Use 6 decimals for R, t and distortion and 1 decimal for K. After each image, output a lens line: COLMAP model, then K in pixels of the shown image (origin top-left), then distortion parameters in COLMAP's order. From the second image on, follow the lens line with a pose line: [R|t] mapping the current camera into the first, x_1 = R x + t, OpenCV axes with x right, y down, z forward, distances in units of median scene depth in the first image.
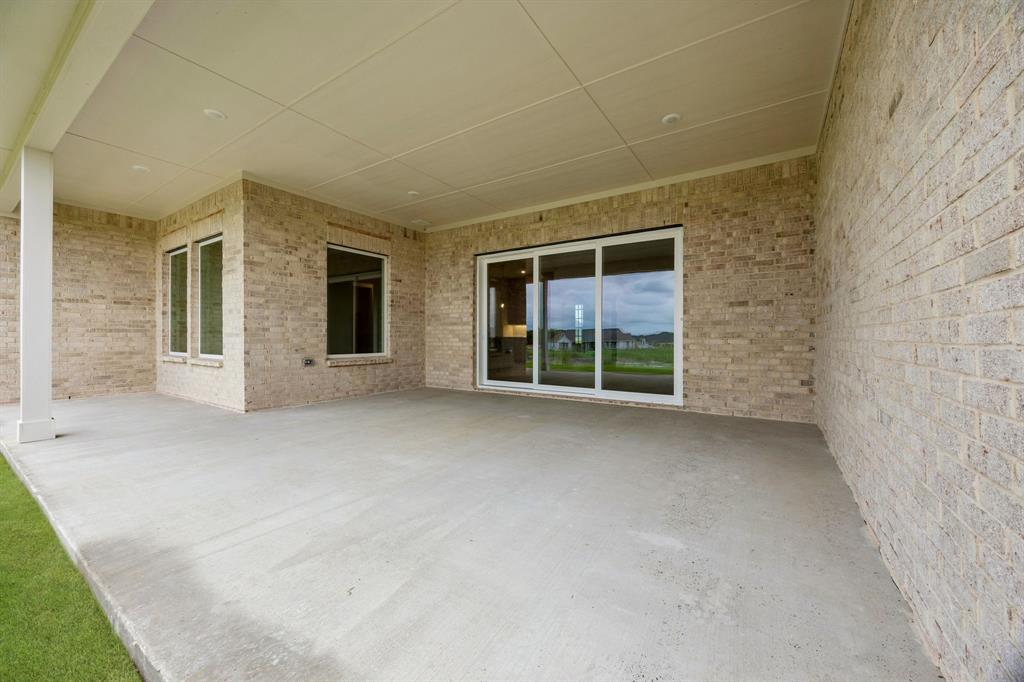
lens RADIAL K [[390.3, 0, 518.1], [0, 390.3, 338.6], [0, 0, 1]] dist [0.000587, -0.000658]
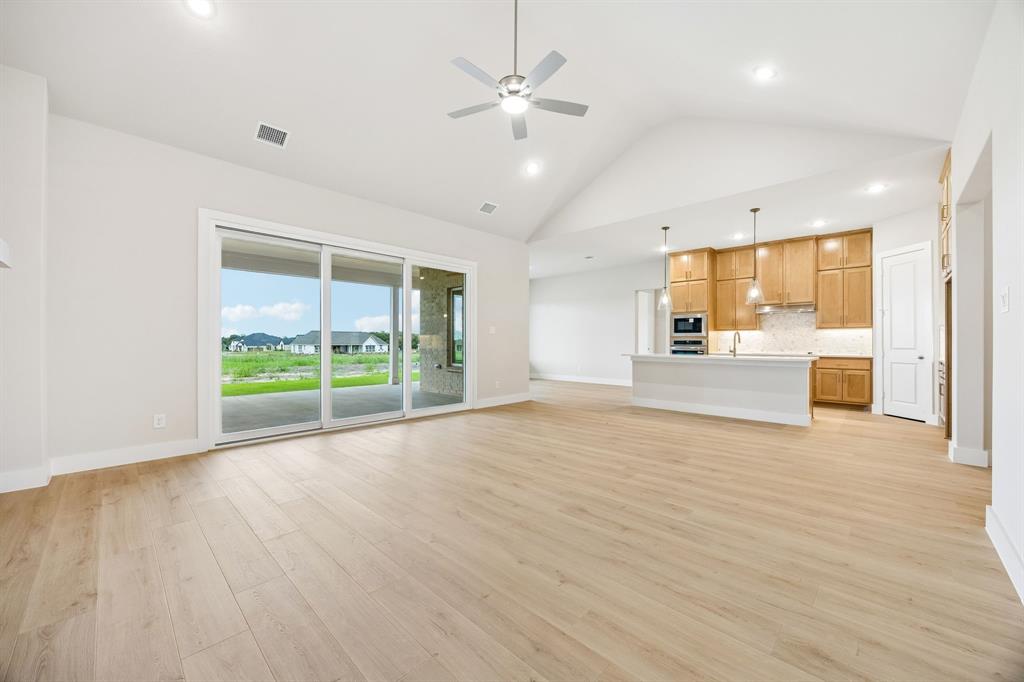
lens RADIAL K [[390.3, 0, 516.1], [0, 390.3, 344.3], [0, 0, 1]] dist [0.000587, -0.000658]
pose [[-0.184089, -0.000521, -0.982909, 1.044695], [-0.007013, 0.999975, 0.000783, -0.036774], [0.982885, 0.007037, -0.184088, 1.702311]]
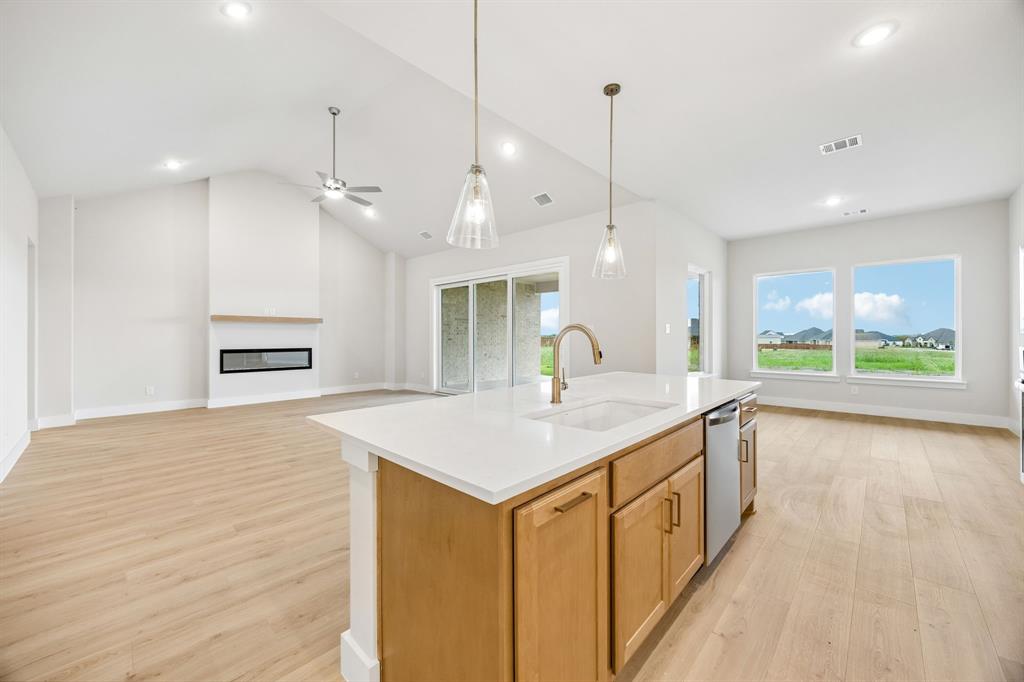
lens RADIAL K [[390.3, 0, 518.8], [0, 390.3, 336.9], [0, 0, 1]] dist [0.000587, -0.000658]
pose [[-0.985506, -0.002690, 0.169622, -0.132832], [-0.002122, 0.999992, 0.003529, -0.063578], [-0.169630, 0.003118, -0.985503, 2.440631]]
